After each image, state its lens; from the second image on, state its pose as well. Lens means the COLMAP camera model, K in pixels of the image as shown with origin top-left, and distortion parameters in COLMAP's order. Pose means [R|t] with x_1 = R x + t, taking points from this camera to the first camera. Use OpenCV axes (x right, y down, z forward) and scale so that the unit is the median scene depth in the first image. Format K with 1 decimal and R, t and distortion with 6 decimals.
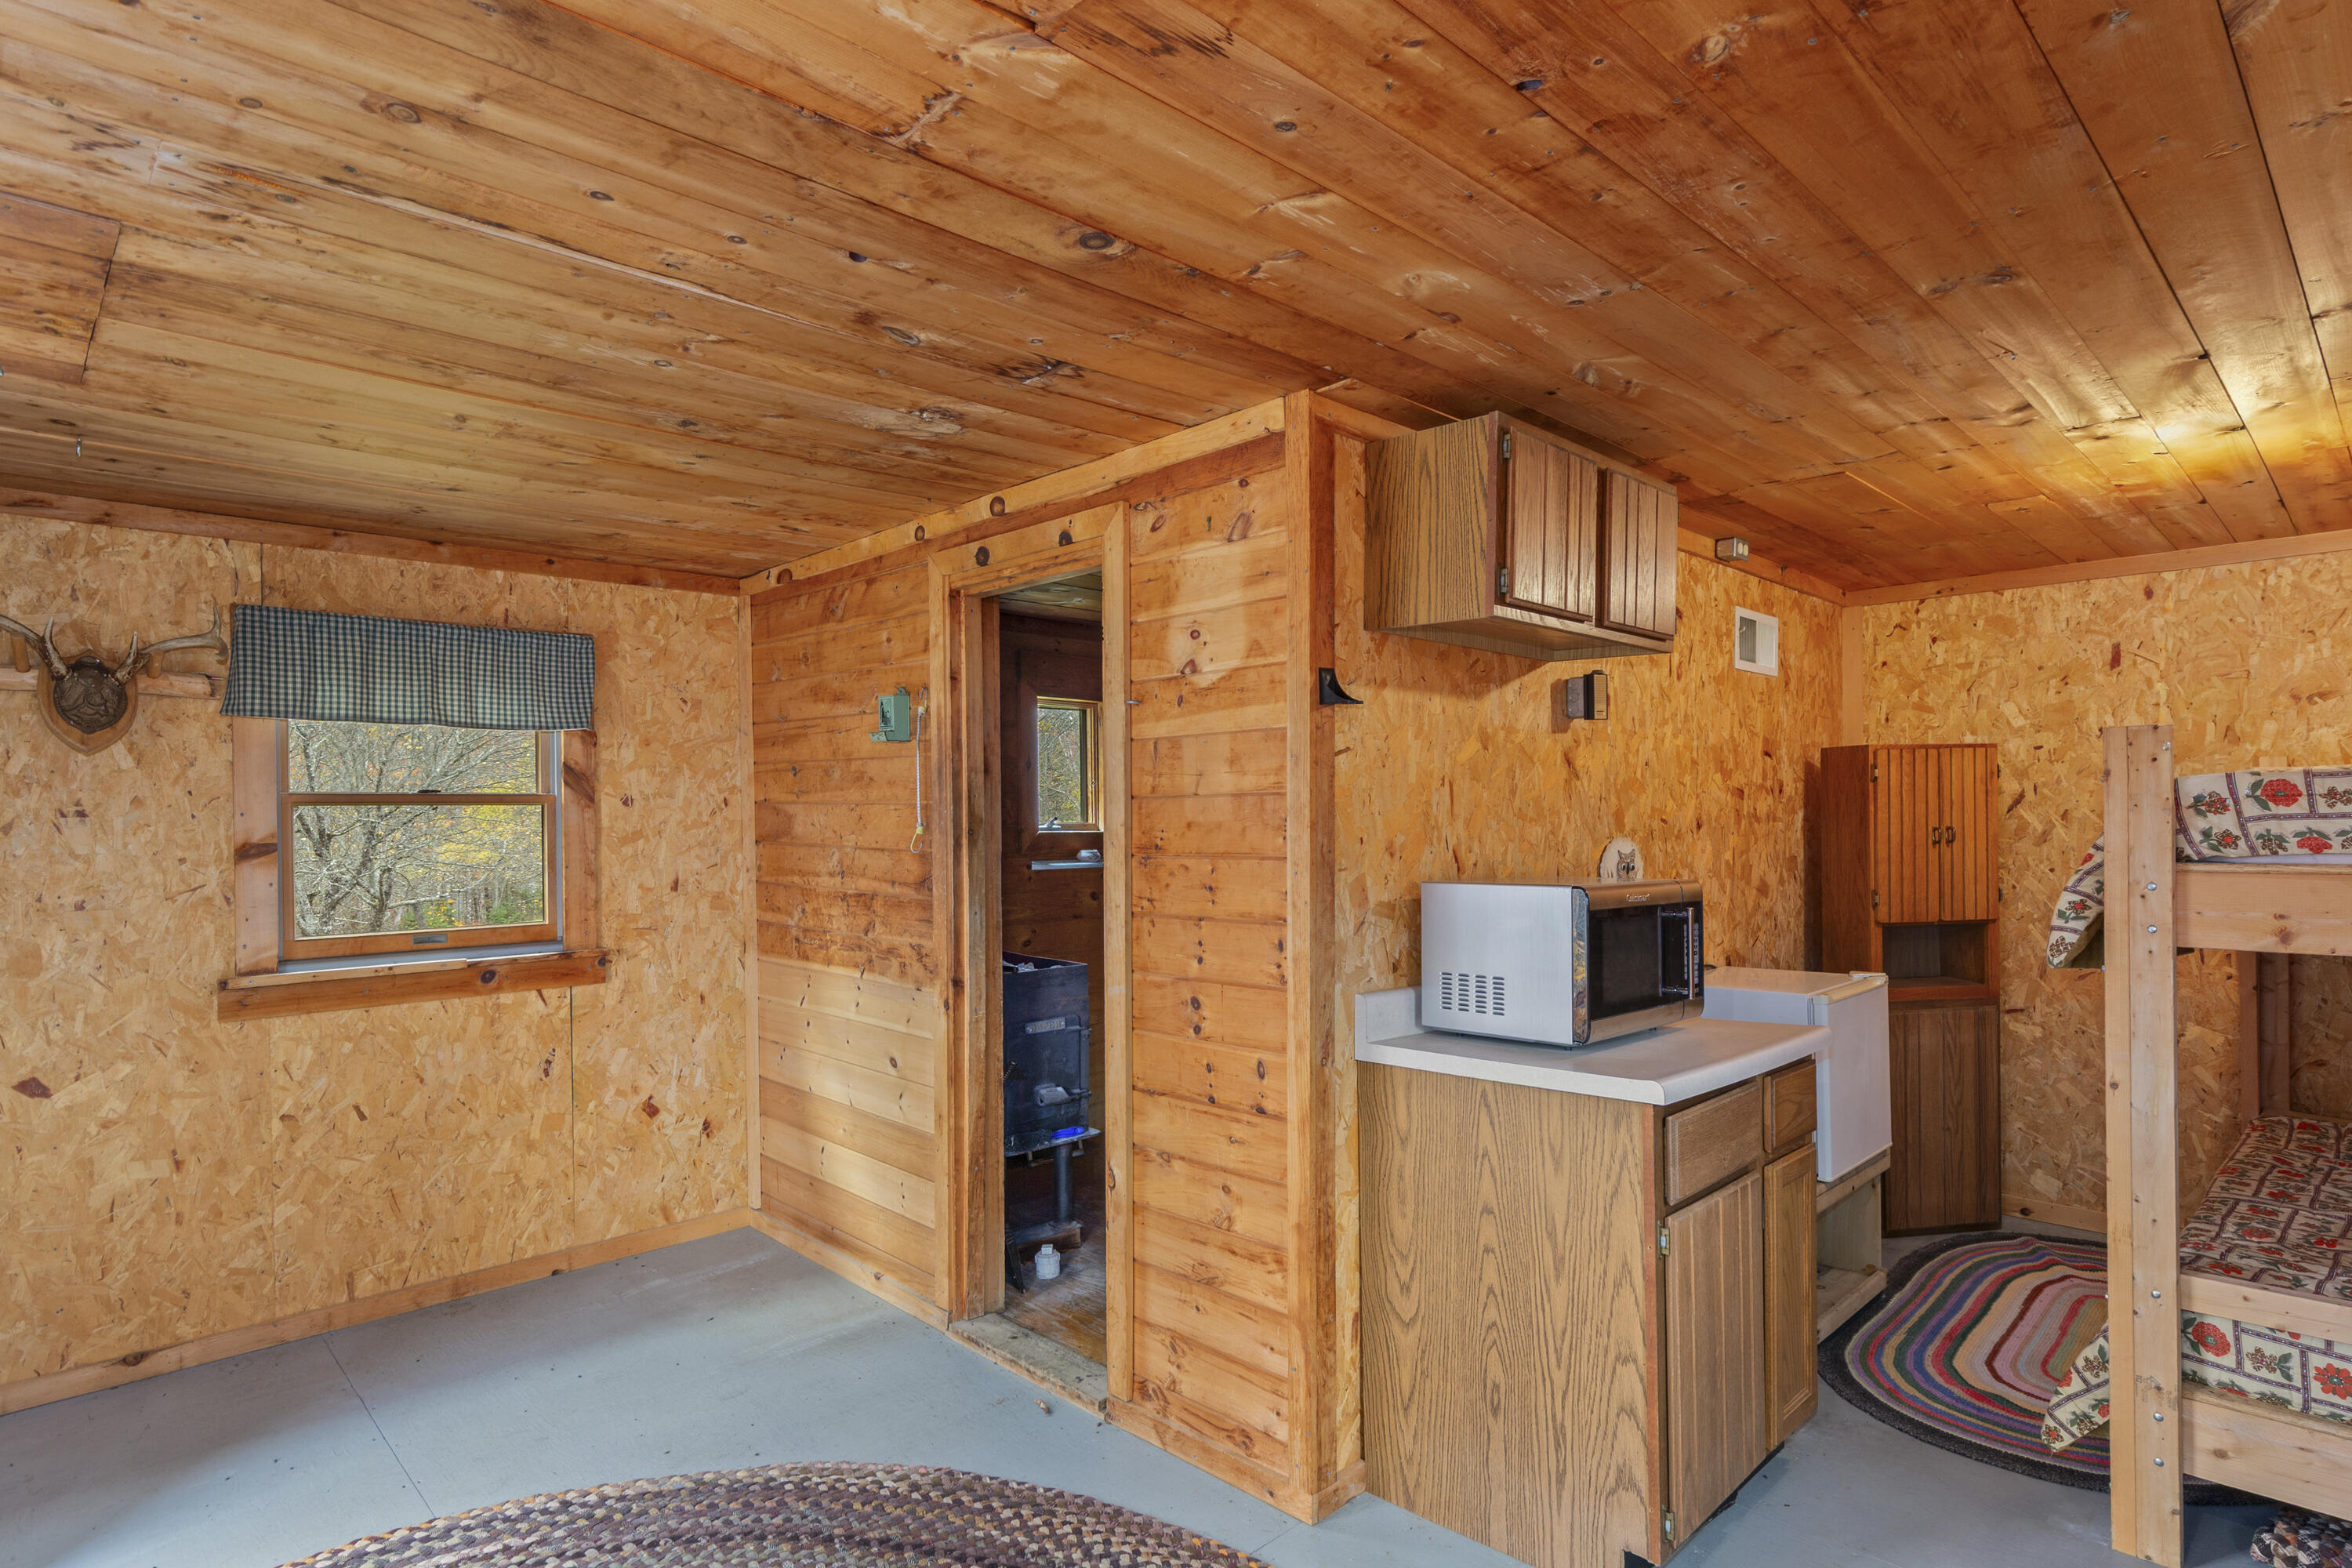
lens RADIAL K [[1234.7, 0, 1177.4], [0, 1234.7, 808.7], [0, 0, 1]] dist [0.001291, -0.001770]
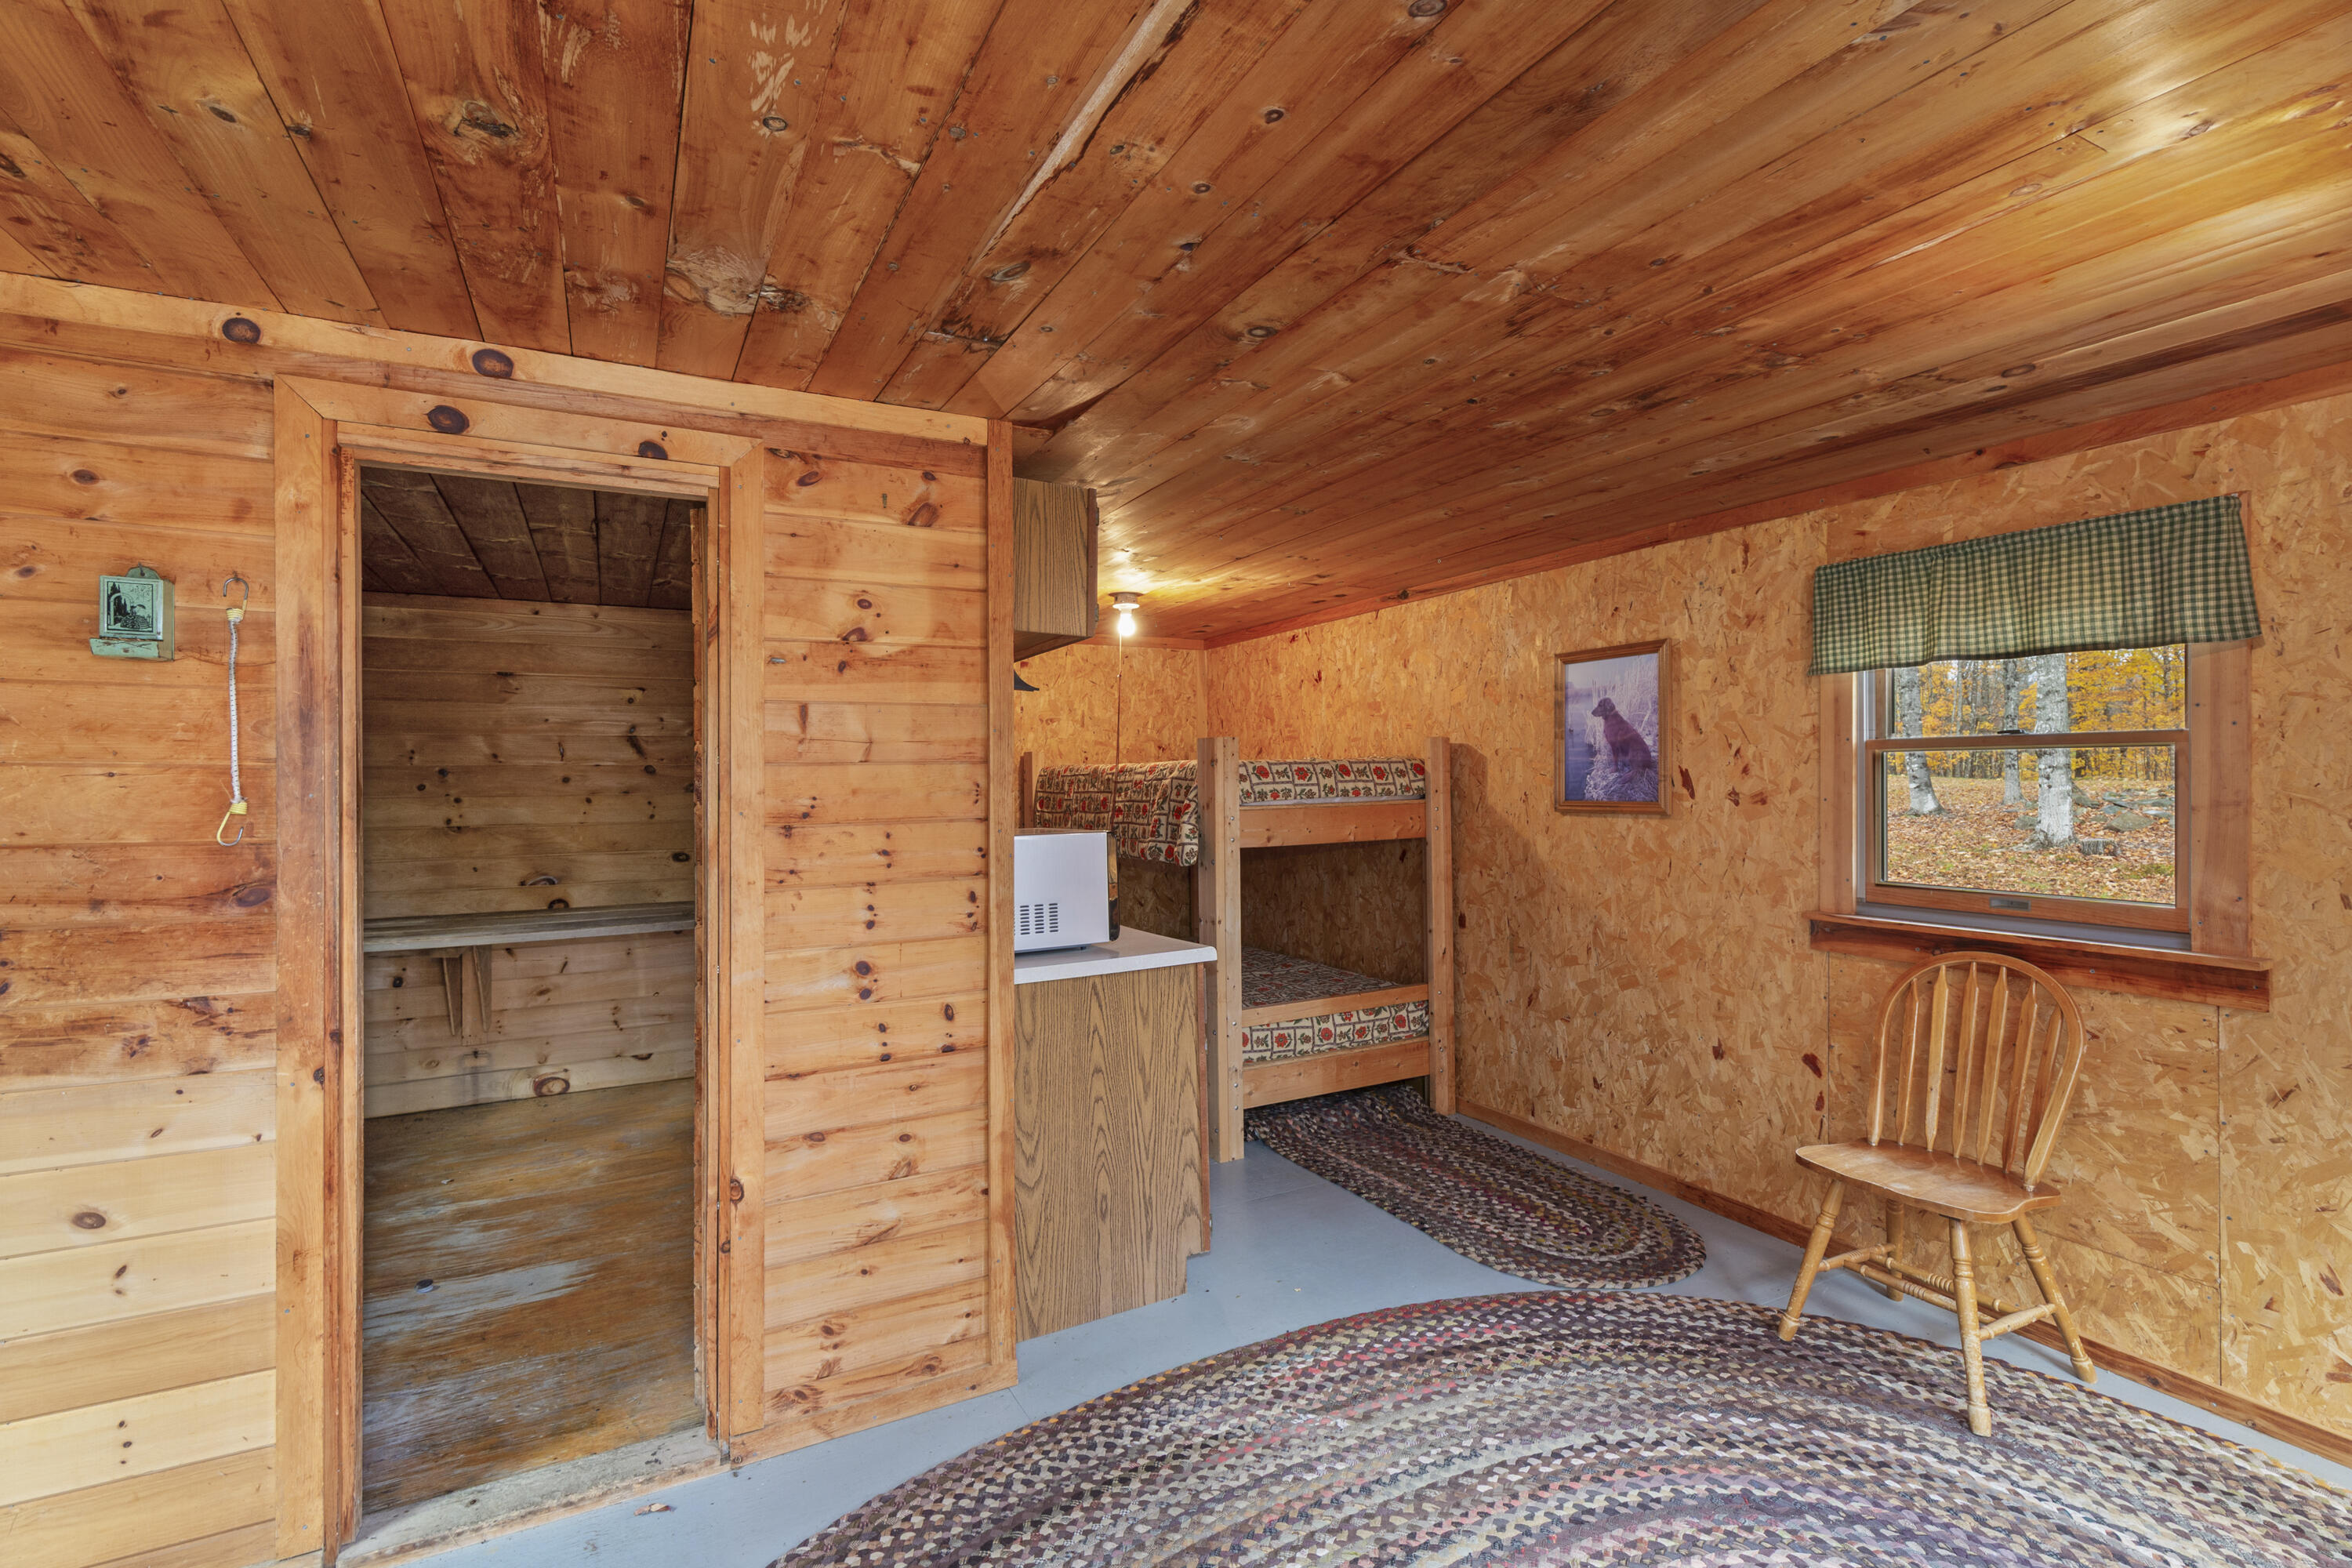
lens RADIAL K [[1077.1, 0, 1178.2], [0, 1077.1, 770.1], [0, 0, 1]] dist [0.009692, 0.000038]
pose [[0.282621, 0.012918, 0.959145, -0.807370], [0.001078, 0.999904, -0.013784, 0.008539], [-0.959231, 0.004930, 0.282580, 0.533730]]
